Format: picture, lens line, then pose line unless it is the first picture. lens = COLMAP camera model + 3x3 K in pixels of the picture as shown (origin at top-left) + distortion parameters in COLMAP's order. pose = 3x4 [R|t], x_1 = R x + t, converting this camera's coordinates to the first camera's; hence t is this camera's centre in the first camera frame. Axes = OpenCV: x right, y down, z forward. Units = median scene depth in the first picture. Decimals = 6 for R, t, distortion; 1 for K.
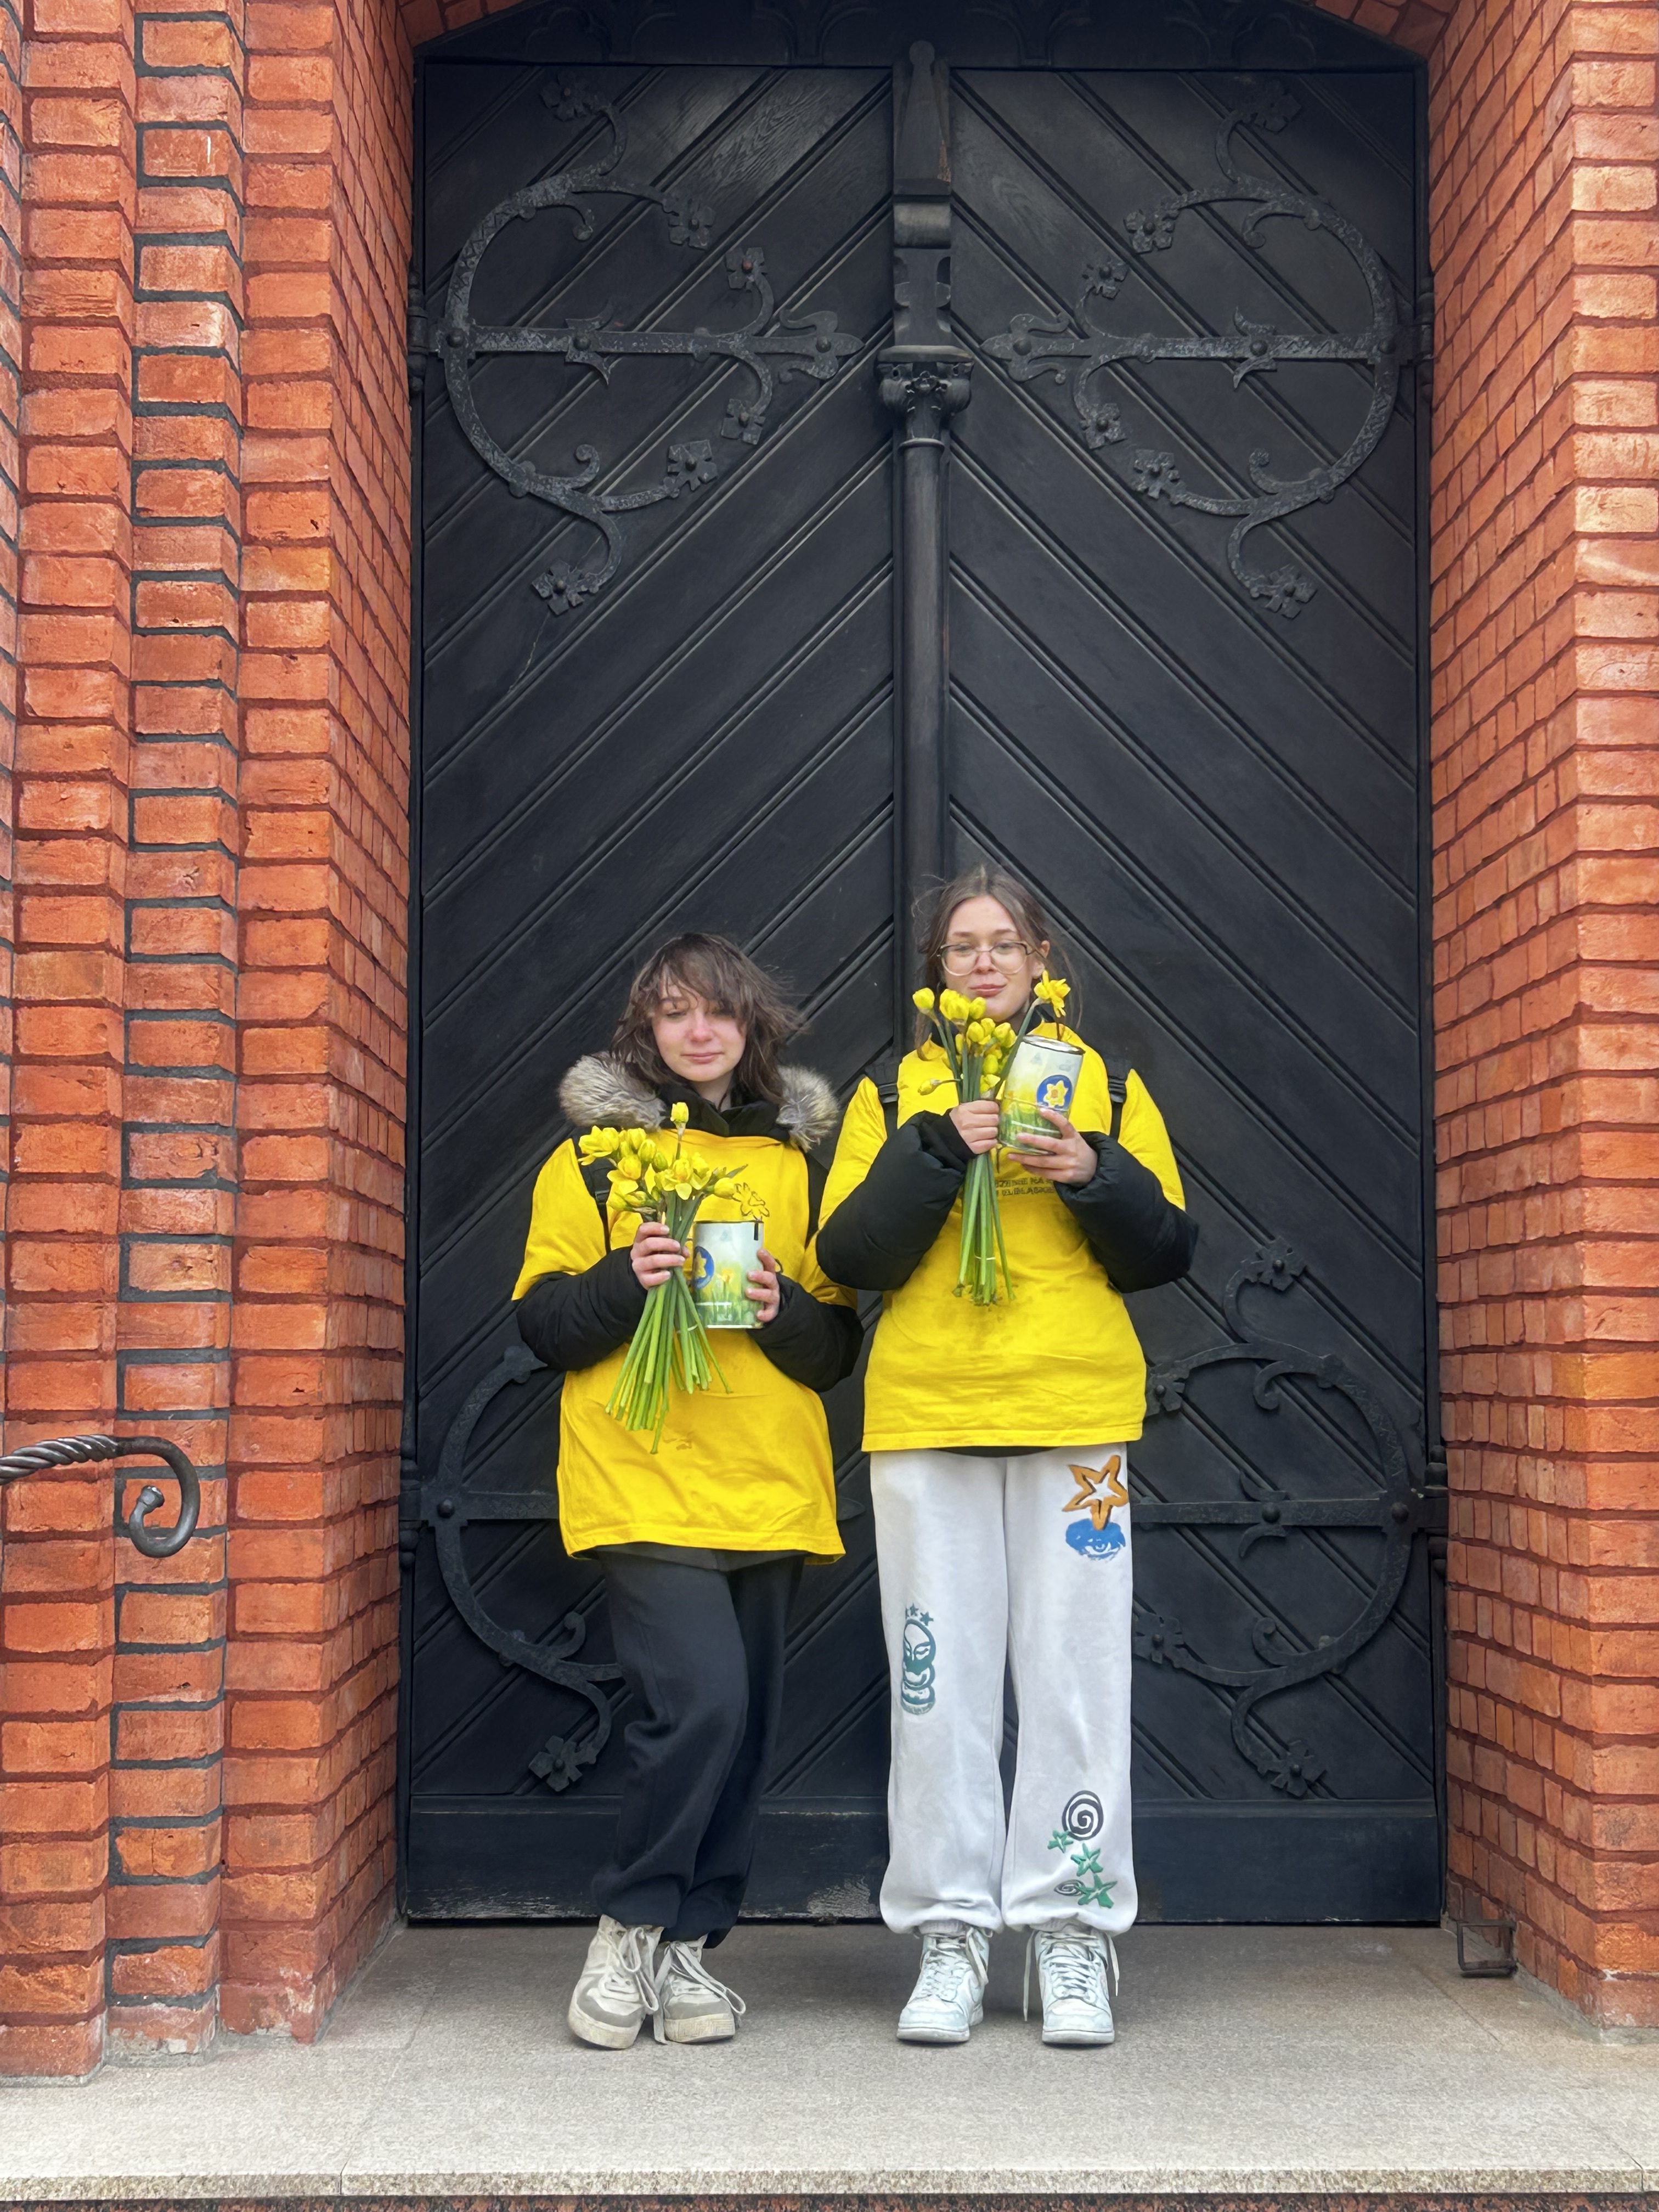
lens RADIAL K [[3635.8, 0, 829.0], [0, 3635.8, 1099.0], [0, 0, 1]] dist [0.096919, 0.000000]
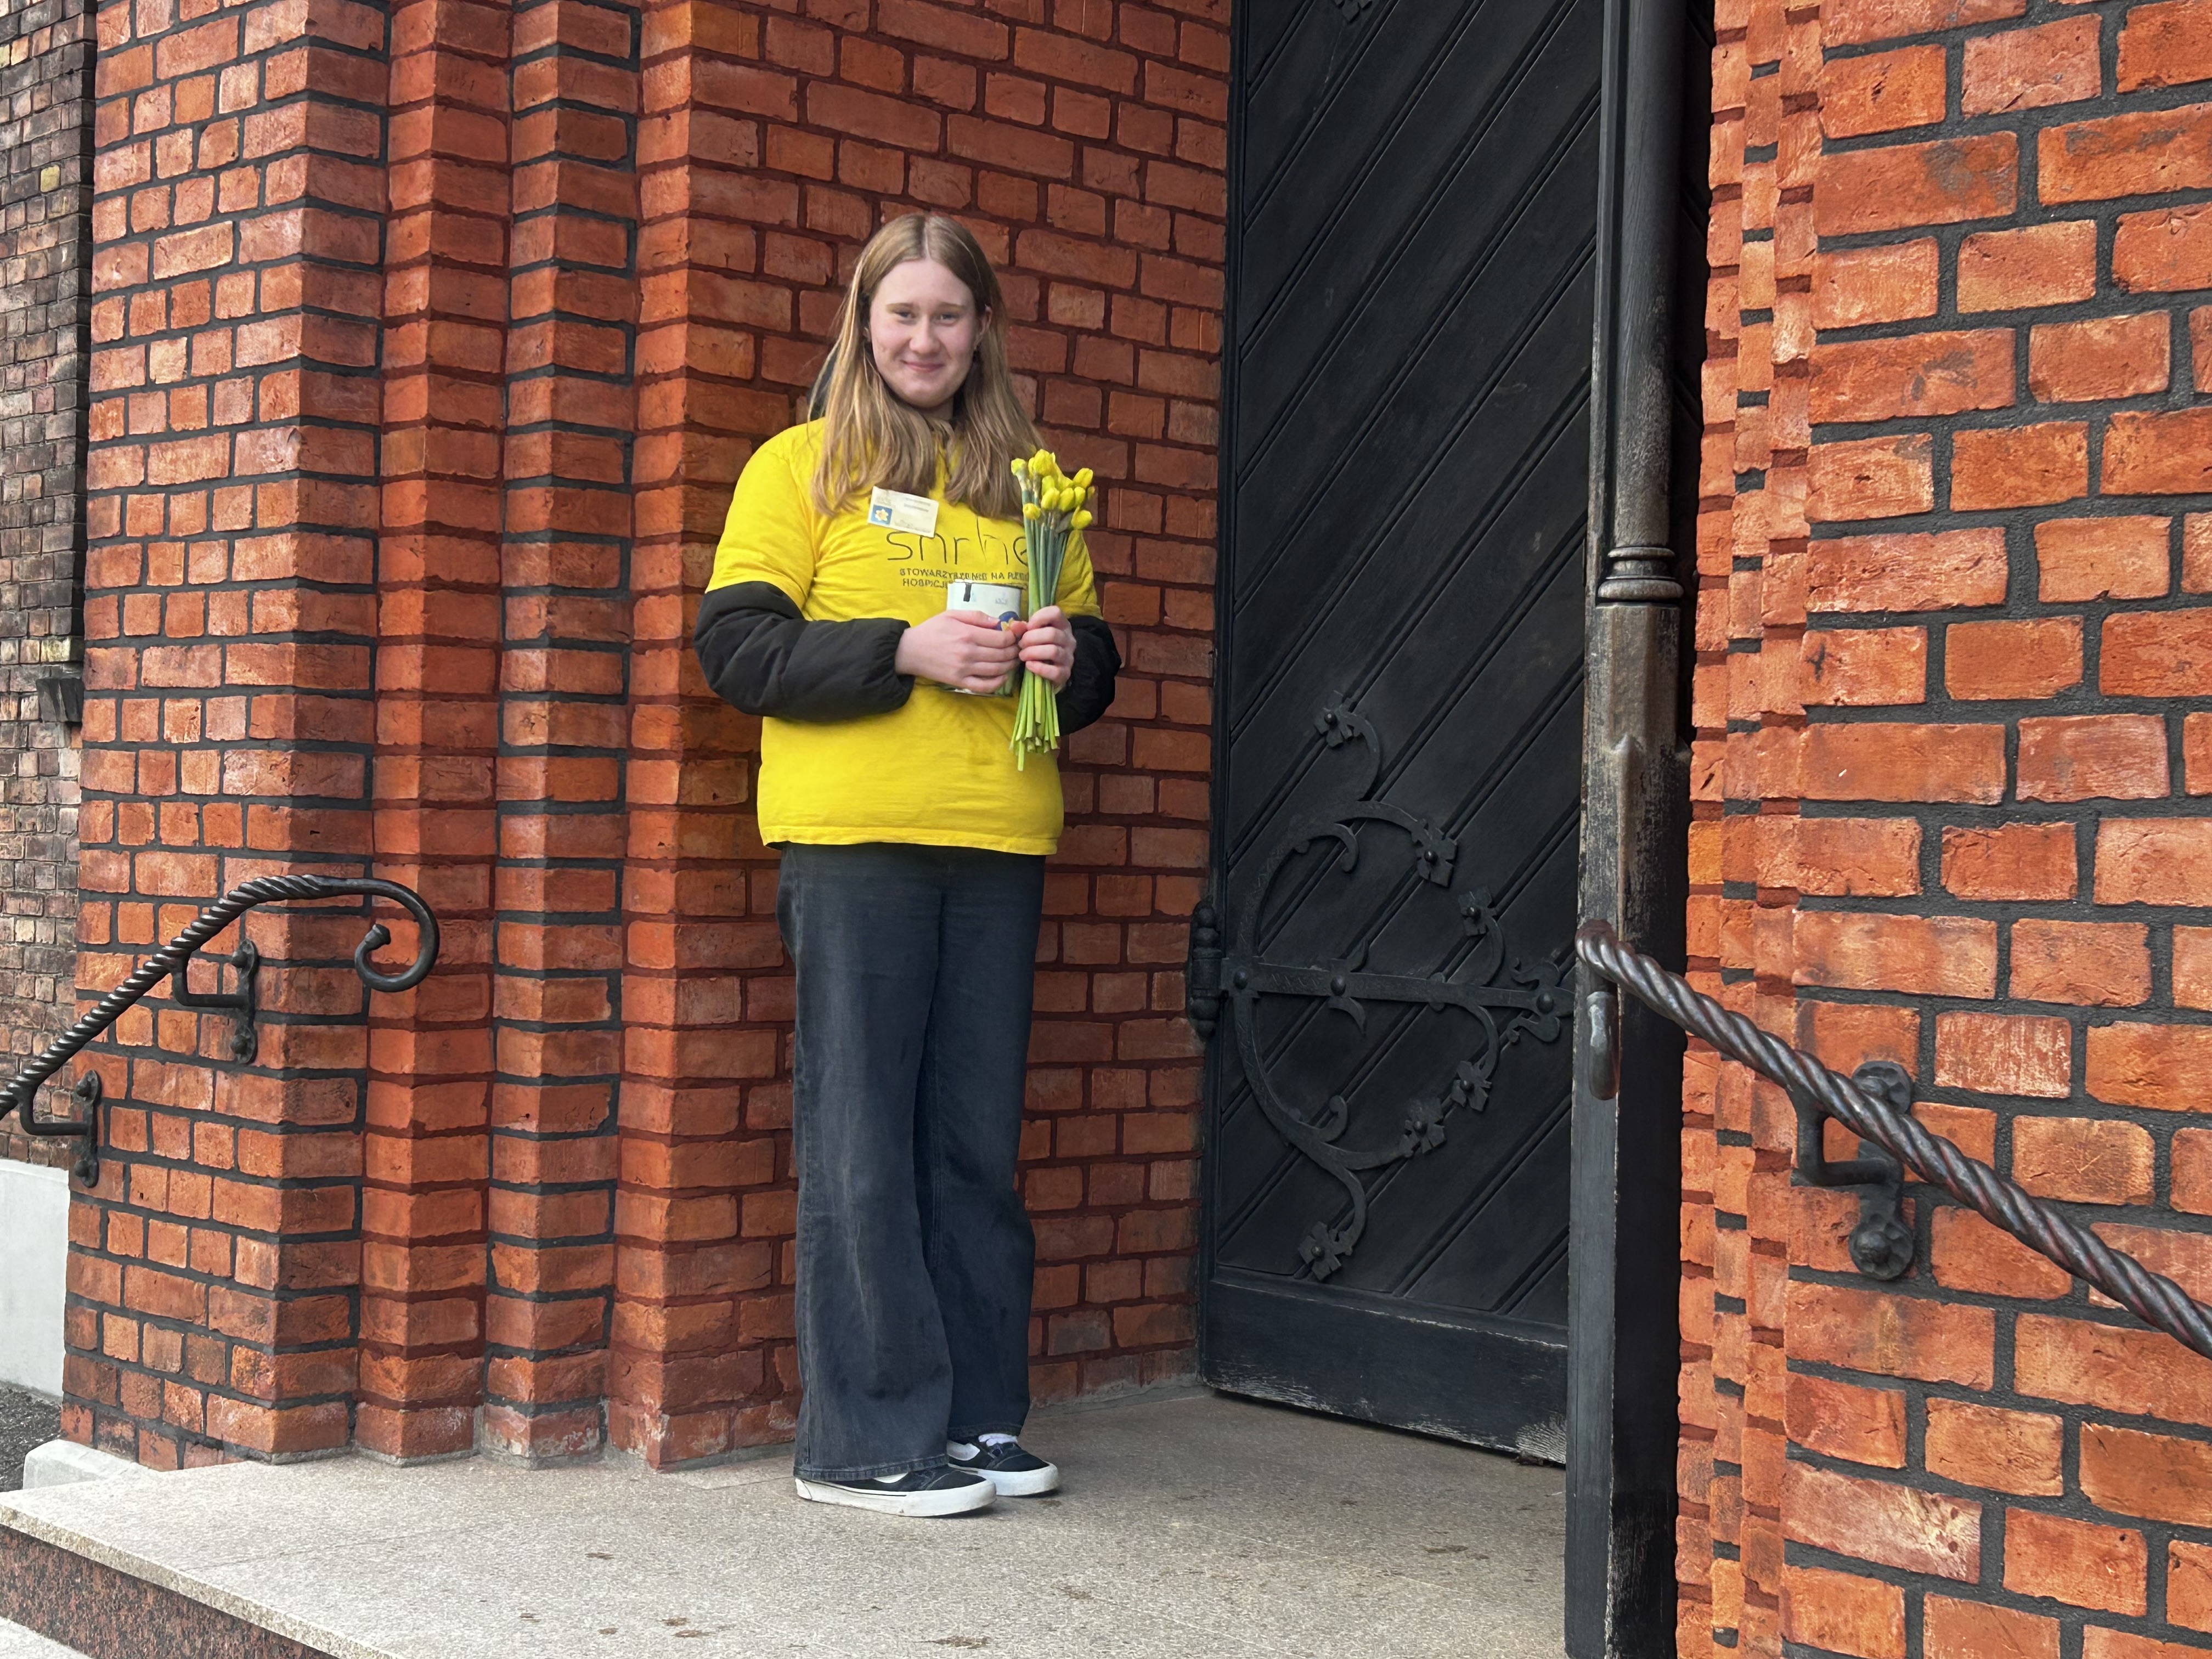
lens RADIAL K [[3222.3, 0, 1105.8], [0, 3222.3, 840.5], [0, 0, 1]] dist [0.109767, 0.000000]
pose [[0.678036, 0.023063, -0.734666, 0.579610], [0.030156, 0.997793, 0.059154, 0.027615], [0.734410, -0.062263, 0.675845, 0.456099]]
